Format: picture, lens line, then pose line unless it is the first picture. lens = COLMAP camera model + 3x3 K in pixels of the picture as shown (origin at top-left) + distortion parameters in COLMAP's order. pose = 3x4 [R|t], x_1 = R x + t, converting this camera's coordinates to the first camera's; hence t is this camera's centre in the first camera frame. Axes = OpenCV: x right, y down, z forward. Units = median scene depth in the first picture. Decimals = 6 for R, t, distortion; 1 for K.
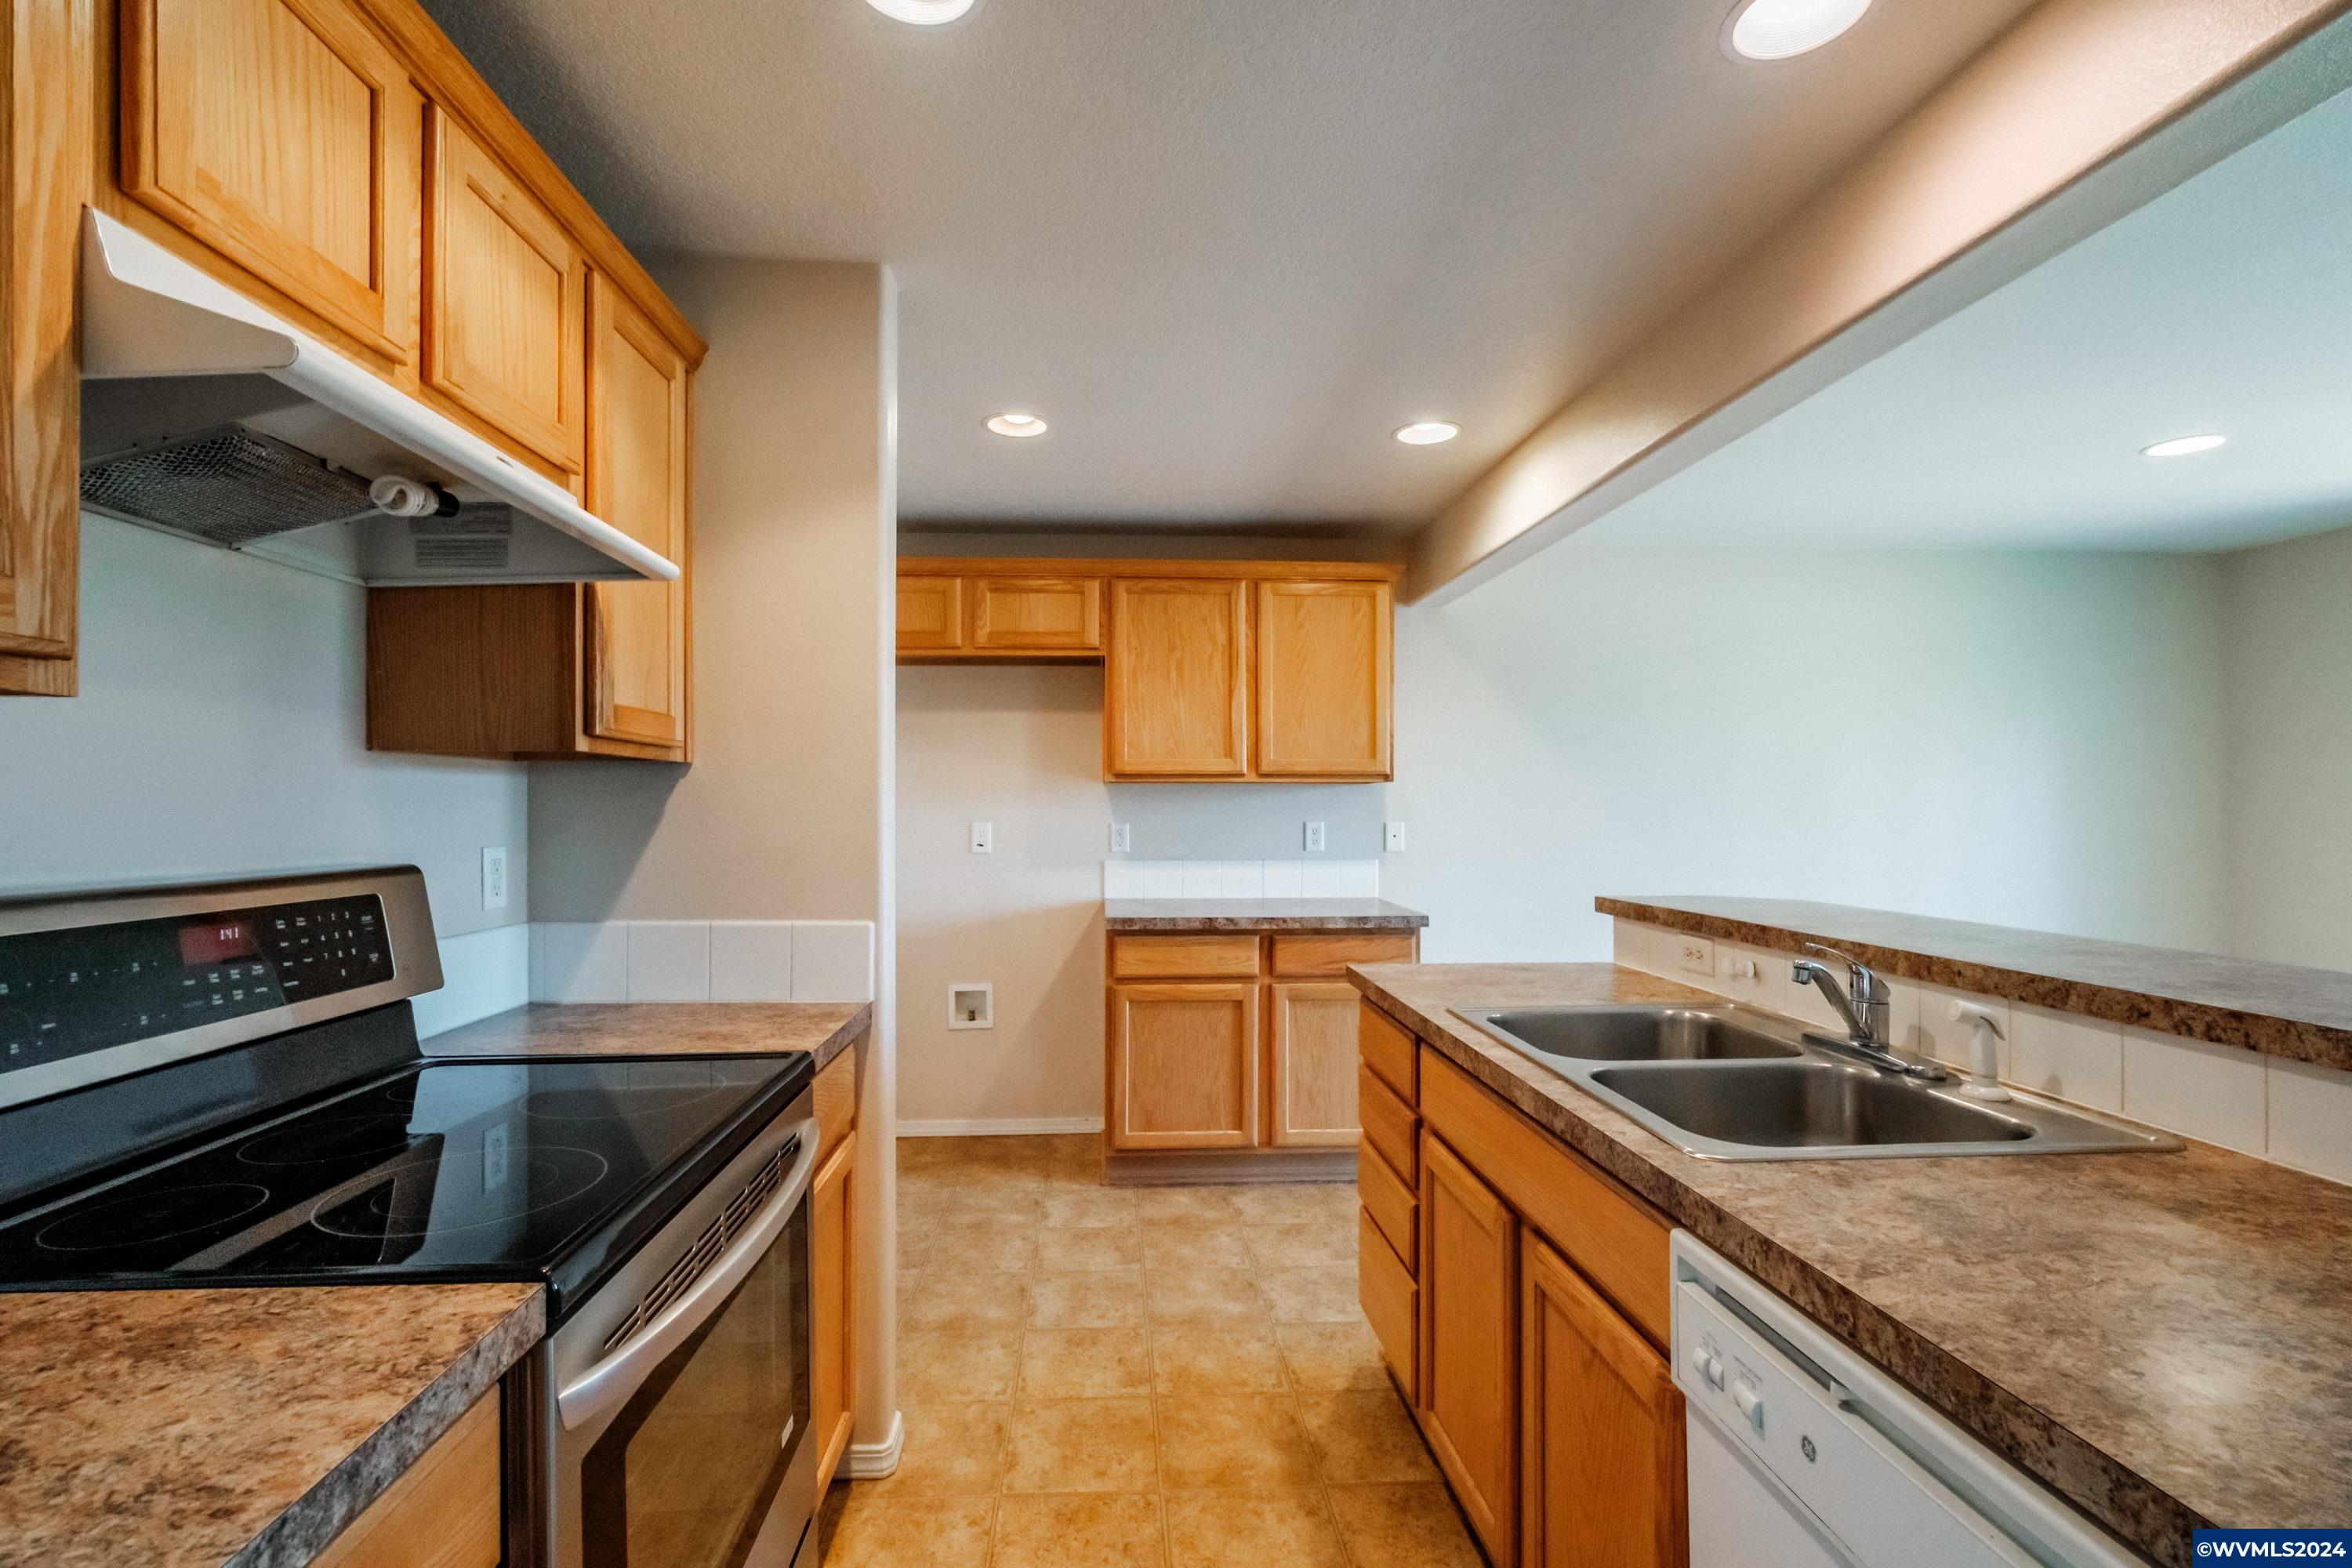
lens RADIAL K [[1021.2, 0, 1135.7], [0, 1021.2, 799.8], [0, 0, 1]] dist [-0.001007, -0.000015]
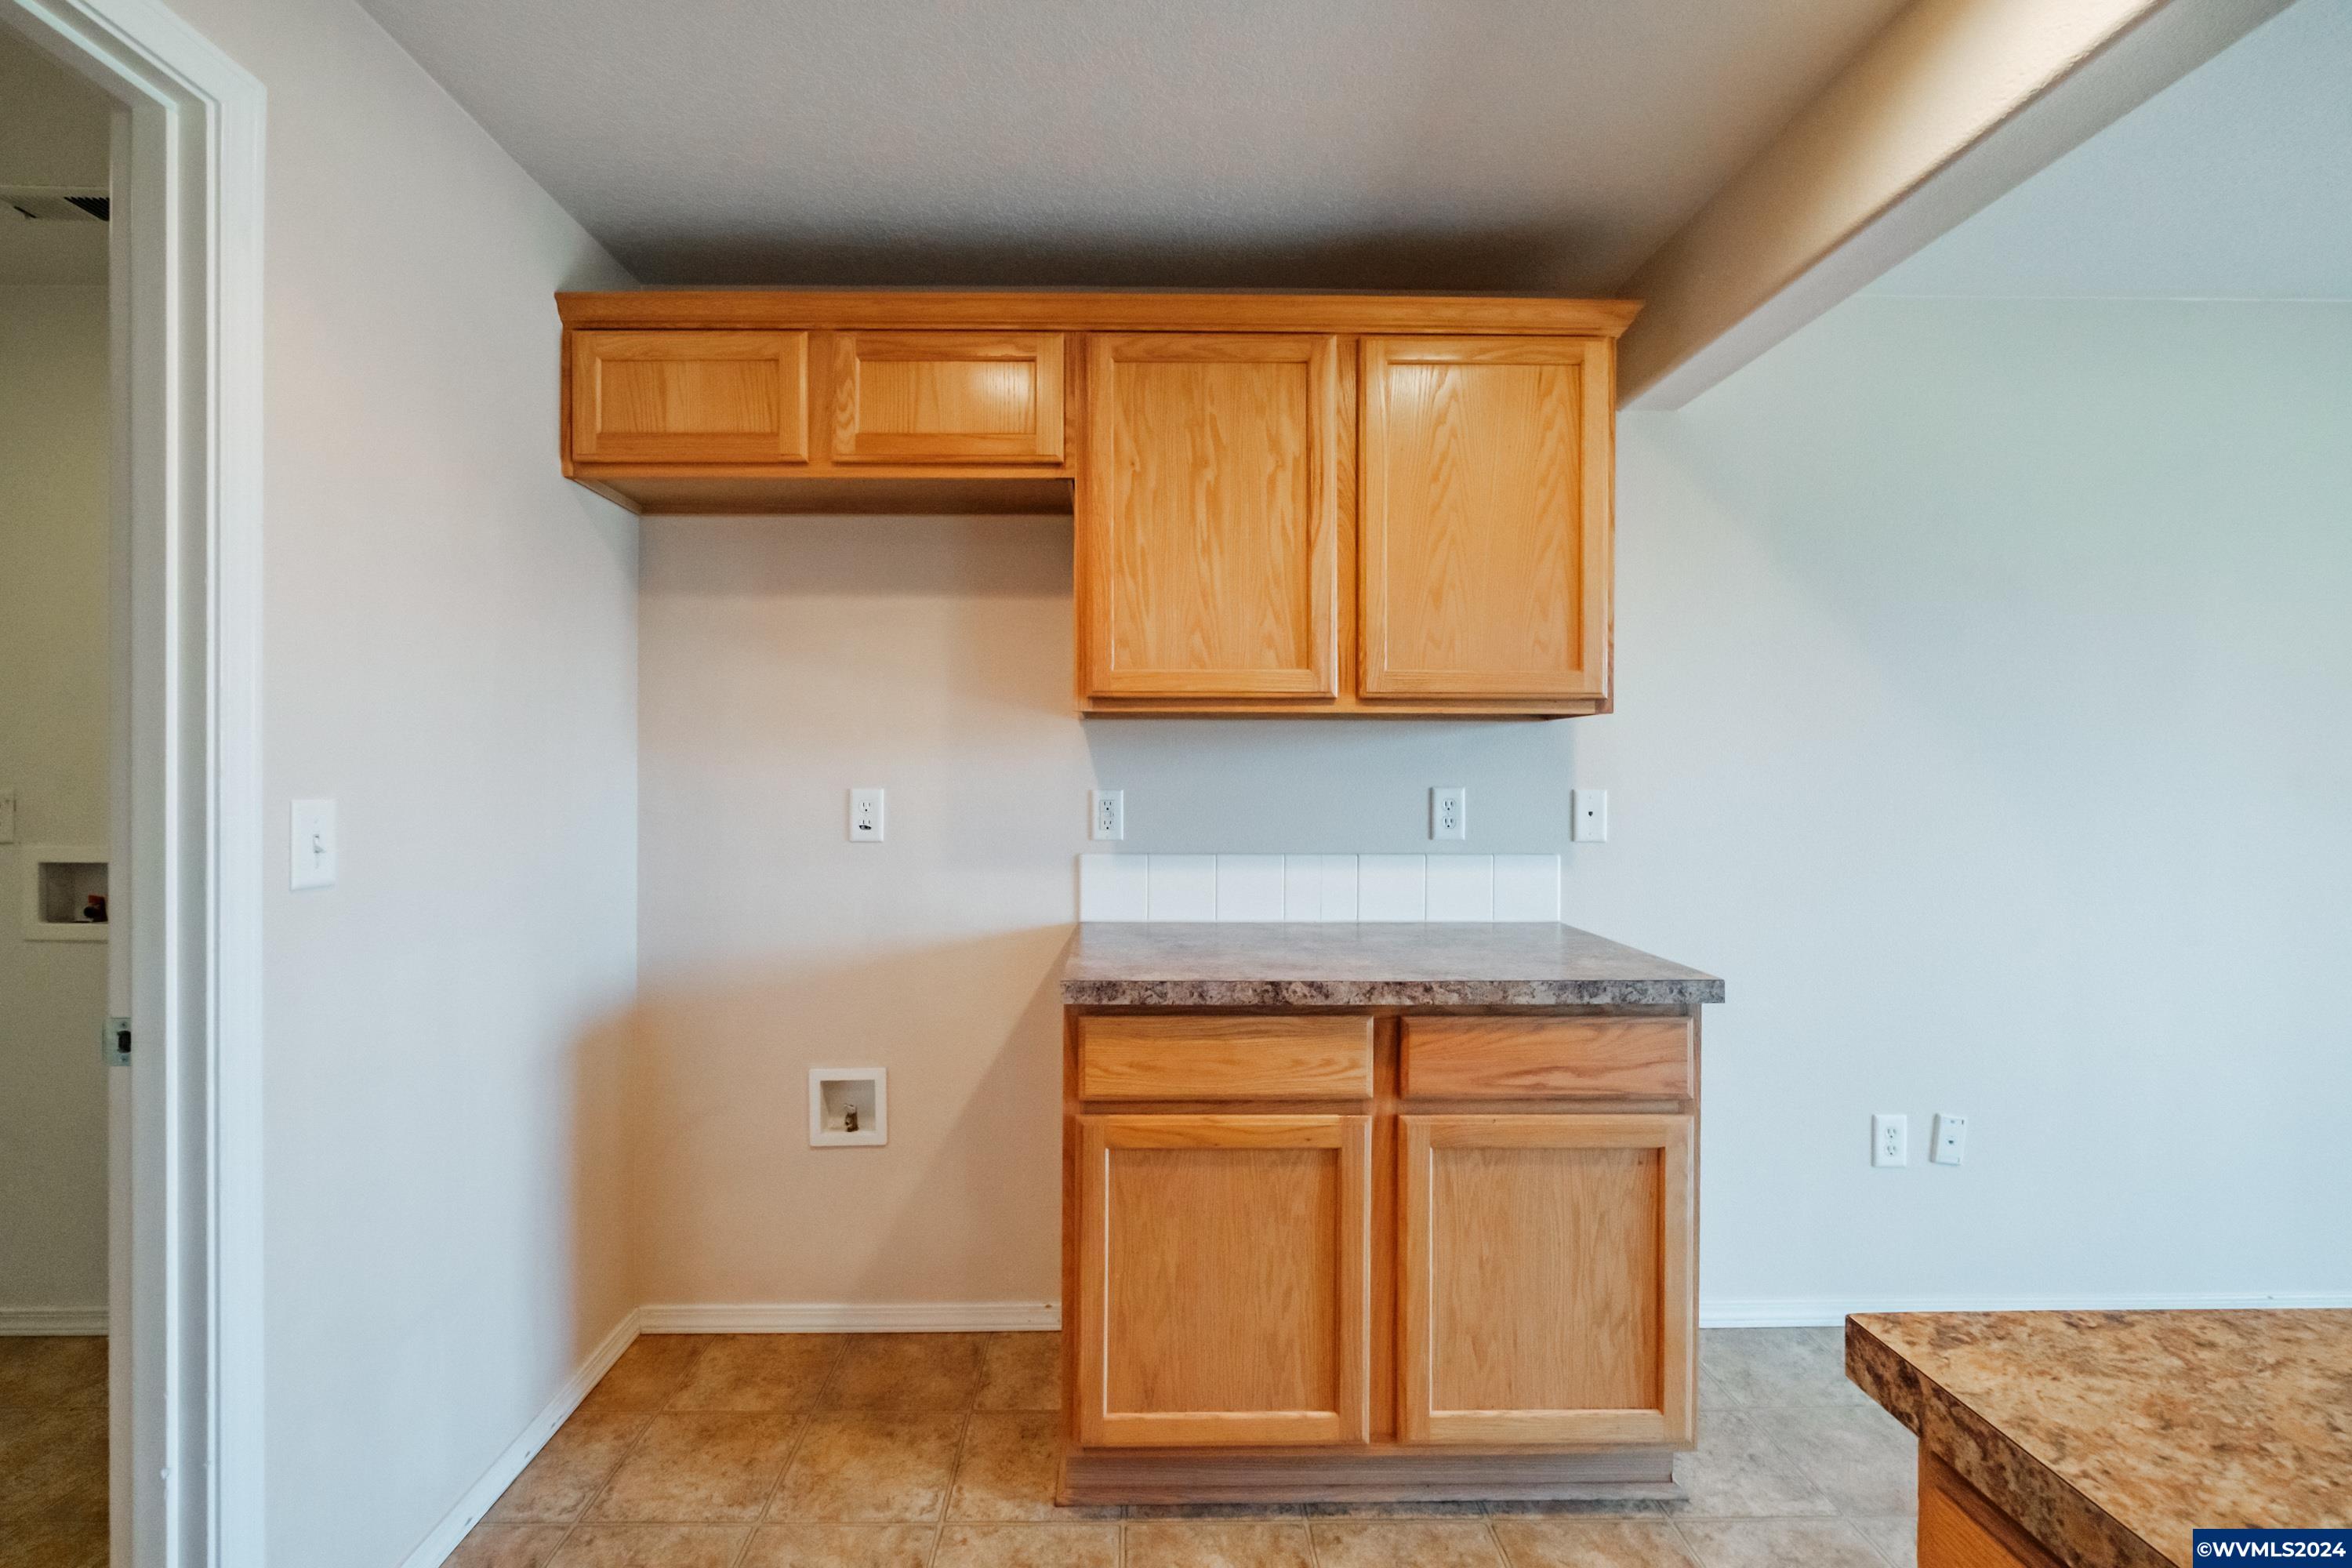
lens RADIAL K [[1024.1, 0, 1137.1], [0, 1024.1, 776.0], [0, 0, 1]] dist [-0.003830, -0.000316]
pose [[0.999657, 0.002658, -0.026073, 0.019134], [-0.002473, 0.999972, 0.007117, 0.013309], [0.026091, -0.007050, 0.999635, 0.508726]]
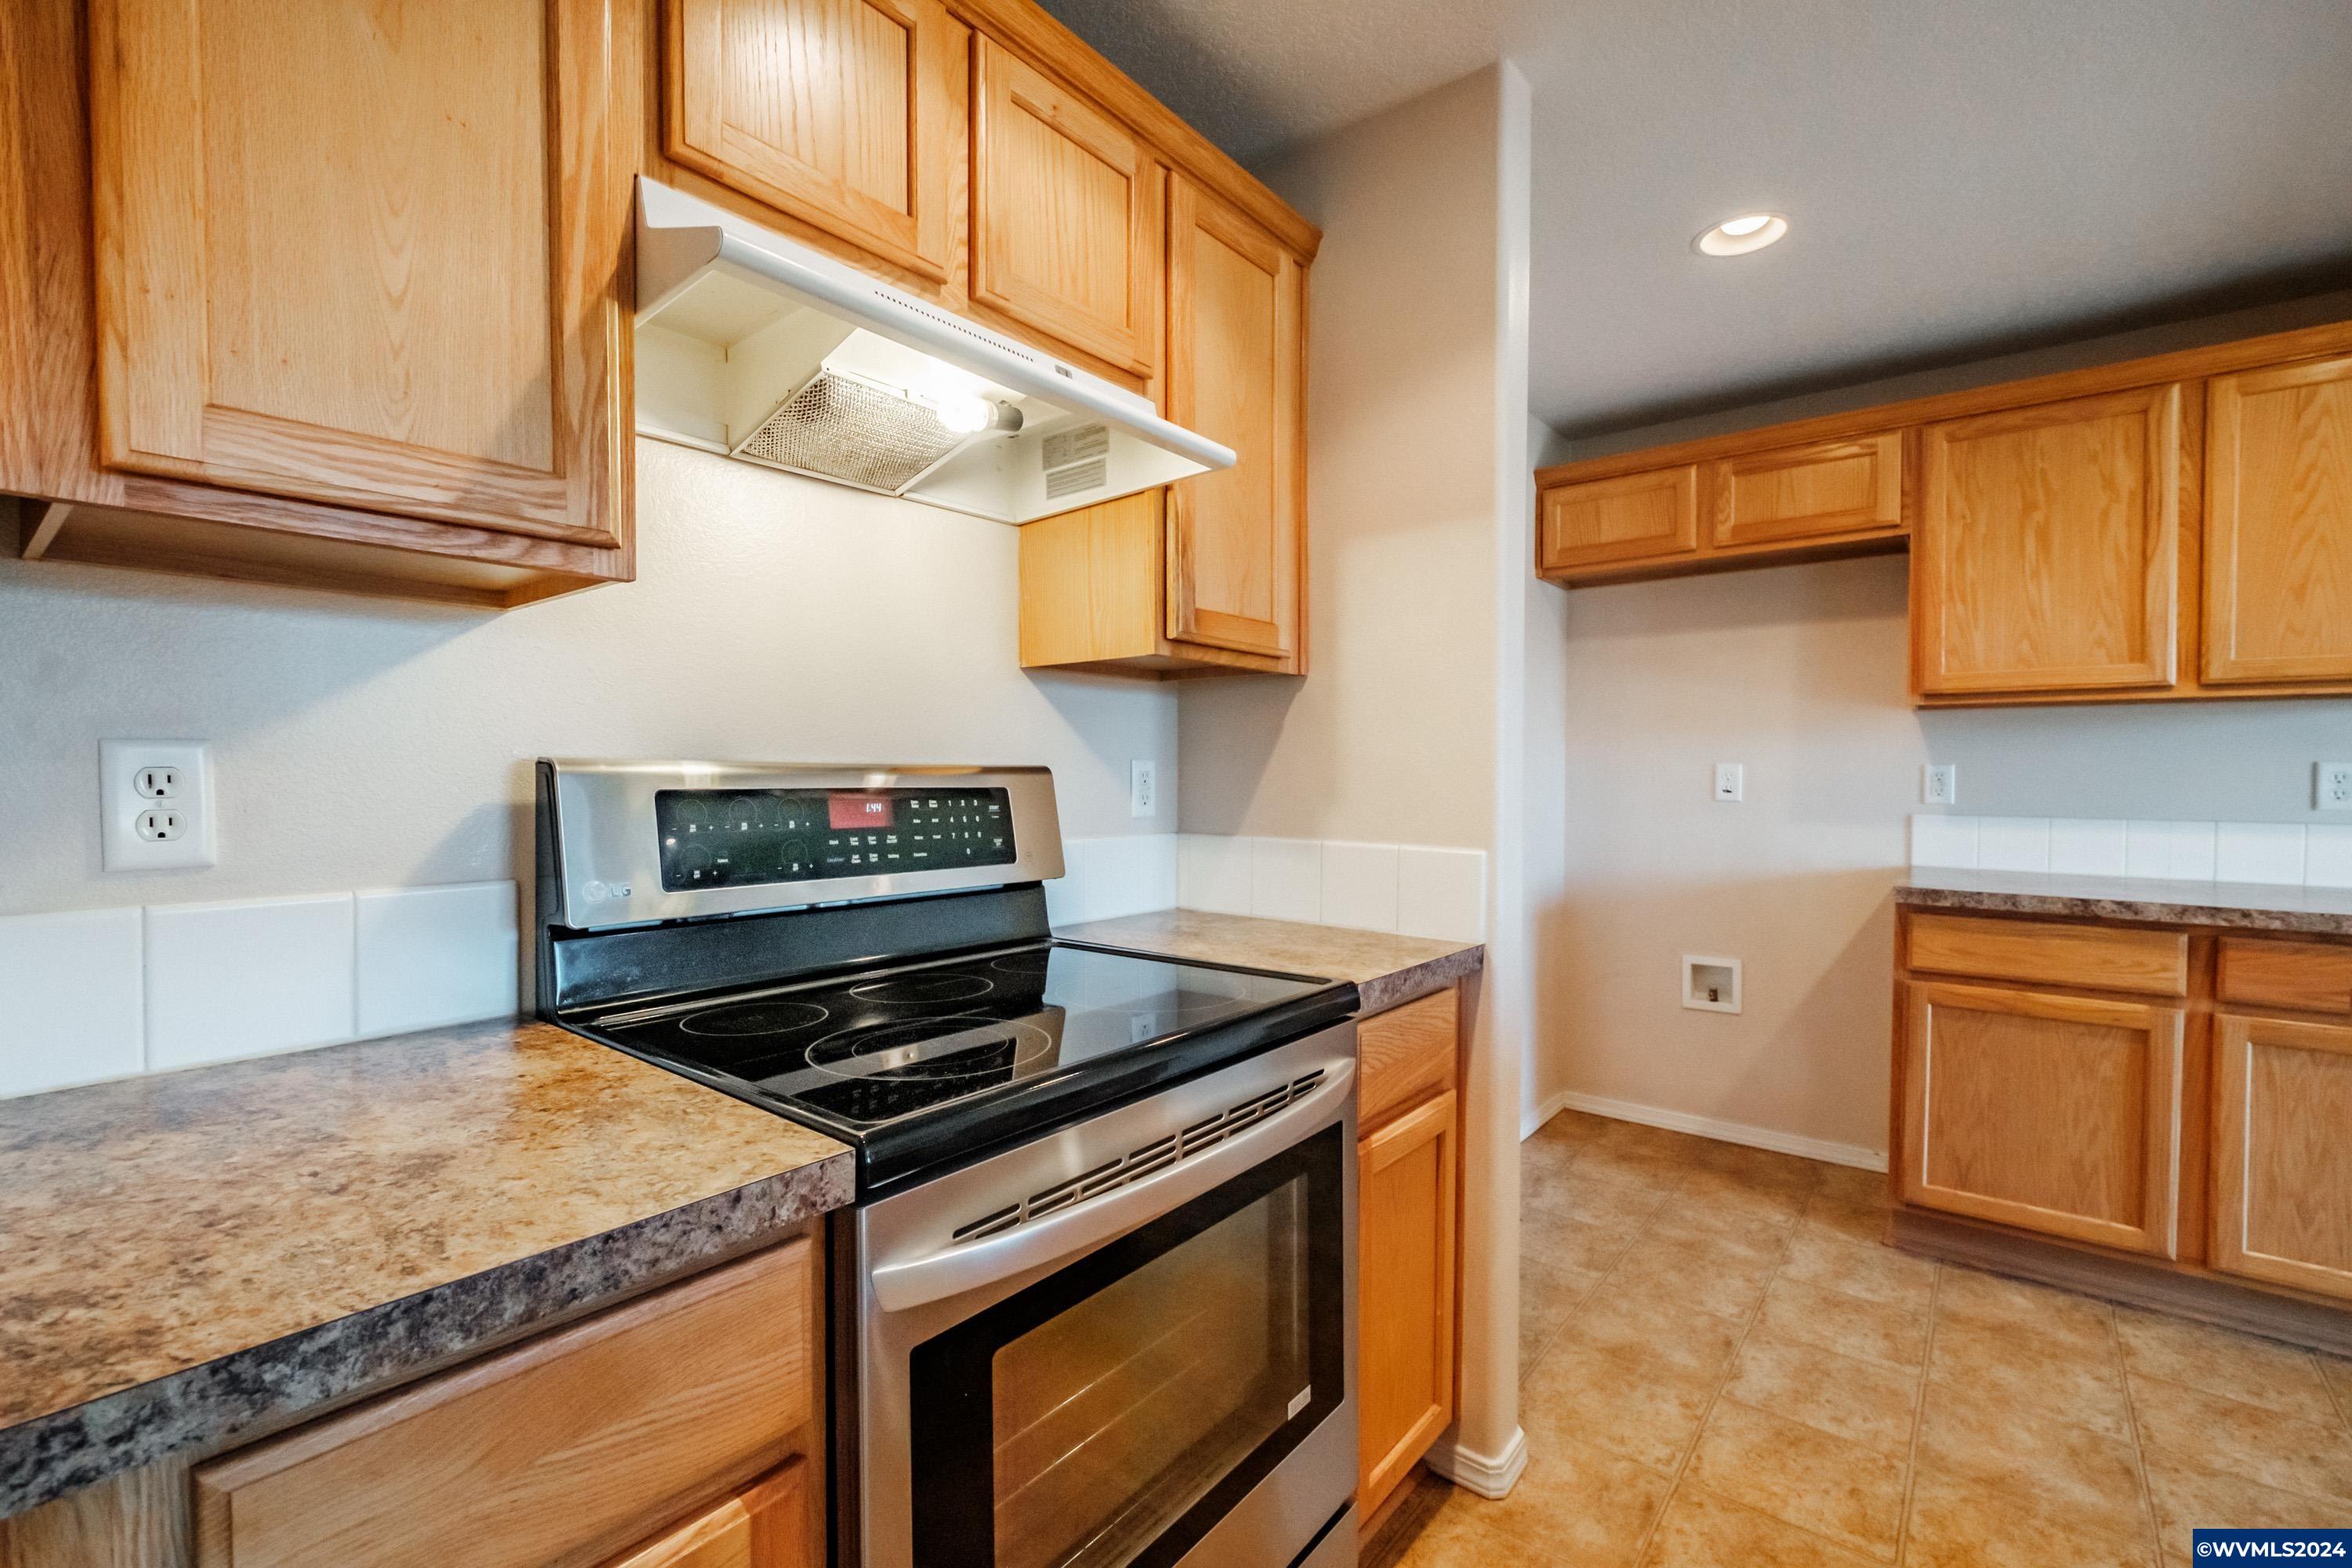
lens RADIAL K [[1003.9, 0, 1177.2], [0, 1003.9, 789.6], [0, 0, 1]] dist [-0.005067, 0.000632]
pose [[0.750533, 0.015777, -0.660644, 0.058507], [0.000217, 0.999709, 0.024121, 0.028026], [0.660833, -0.018247, 0.750311, 0.118873]]
